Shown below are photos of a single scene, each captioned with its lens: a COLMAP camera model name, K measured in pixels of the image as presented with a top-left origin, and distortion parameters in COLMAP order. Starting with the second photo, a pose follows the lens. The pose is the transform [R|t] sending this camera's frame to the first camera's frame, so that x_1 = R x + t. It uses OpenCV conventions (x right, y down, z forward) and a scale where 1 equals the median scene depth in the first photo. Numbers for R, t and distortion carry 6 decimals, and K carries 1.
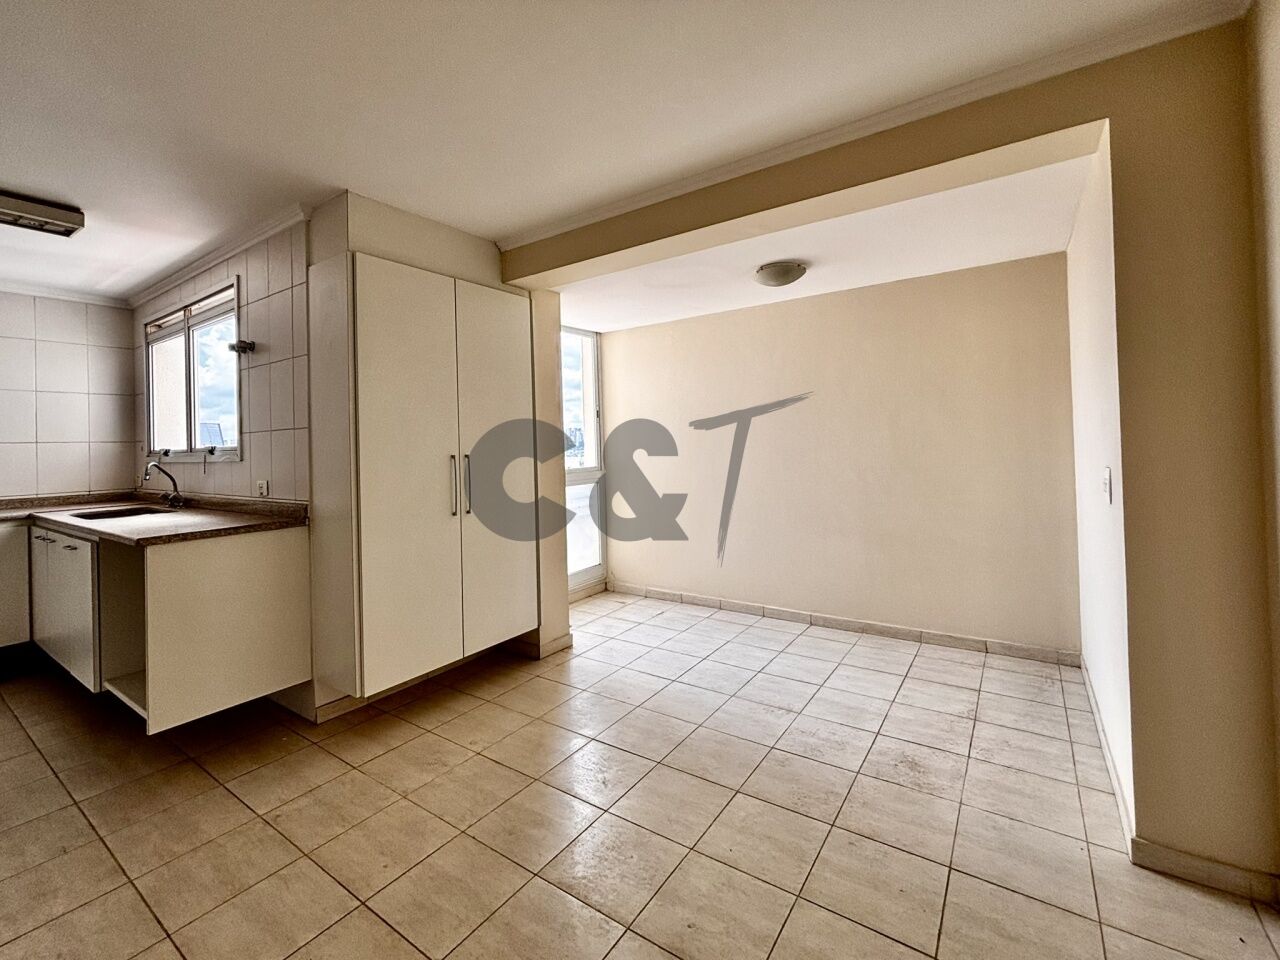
lens RADIAL K [[558.2, 0, 629.8], [0, 558.2, 435.5], [0, 0, 1]] dist [0.012807, -0.000002]
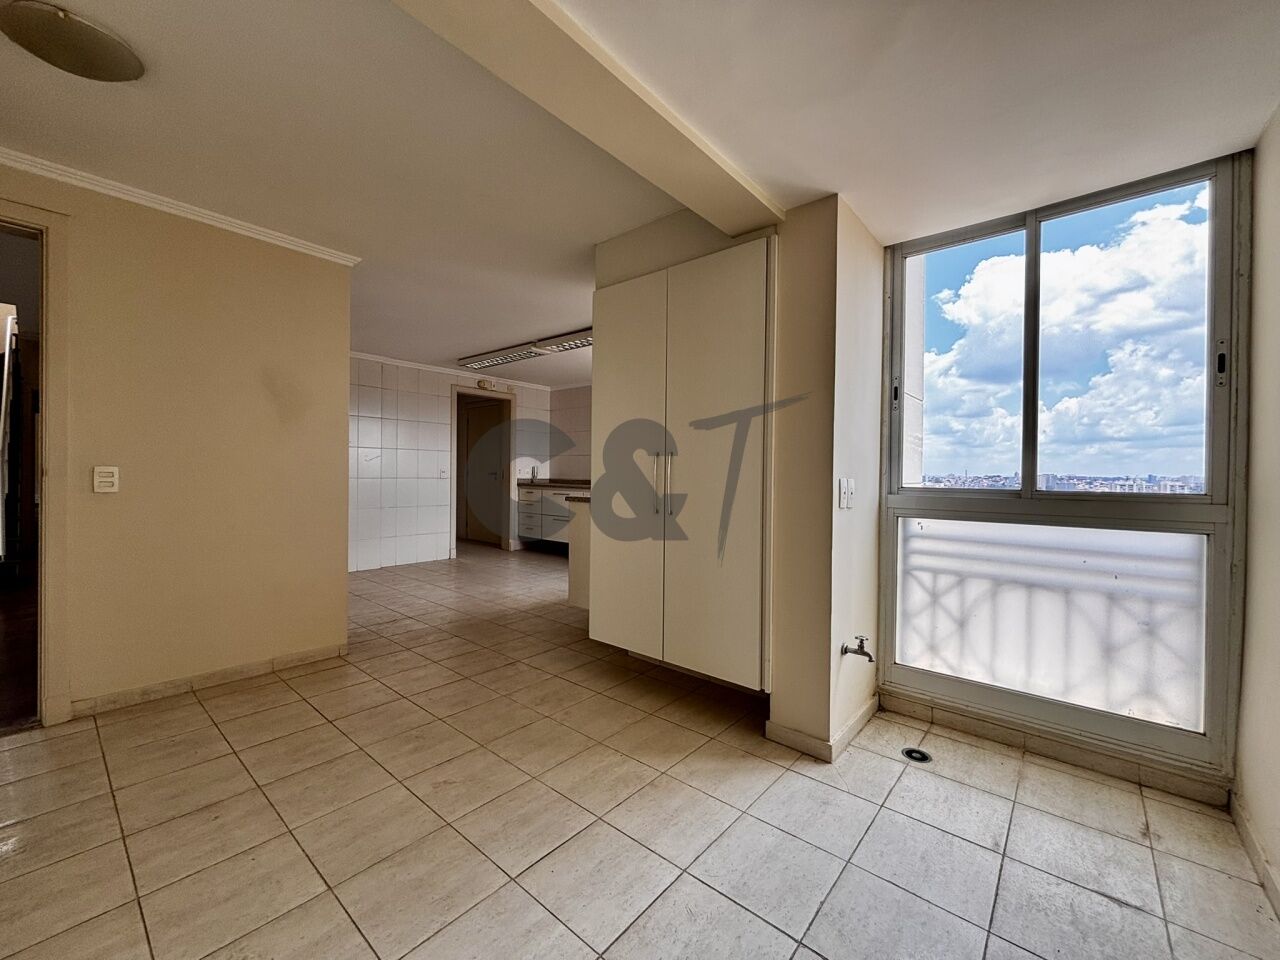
lens RADIAL K [[512.4, 0, 647.8], [0, 512.4, 476.8], [0, 0, 1]] dist [0.009087, 0.000124]
pose [[-0.081398, 0.031511, -0.996183, 0.567079], [0.006355, 0.999496, 0.031096, 0.046062], [0.996661, -0.003800, -0.081558, 1.015012]]
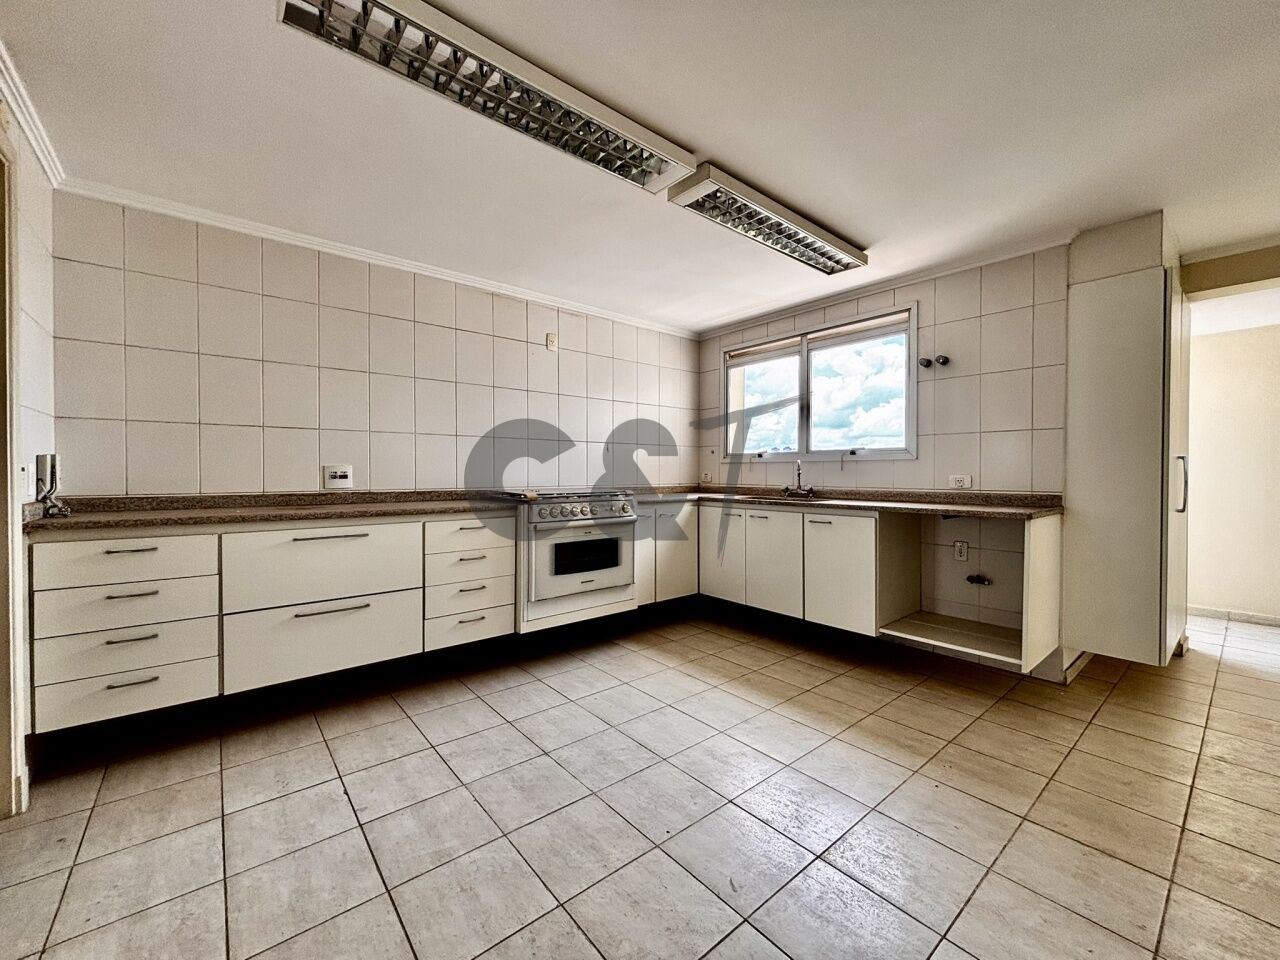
lens RADIAL K [[512.4, 0, 647.8], [0, 512.4, 476.8], [0, 0, 1]] dist [0.009087, 0.000124]
pose [[0.968703, 0.030067, -0.246396, -1.008497], [-0.023146, 0.999253, 0.030934, 0.065751], [0.247142, -0.024263, 0.968675, -0.198483]]
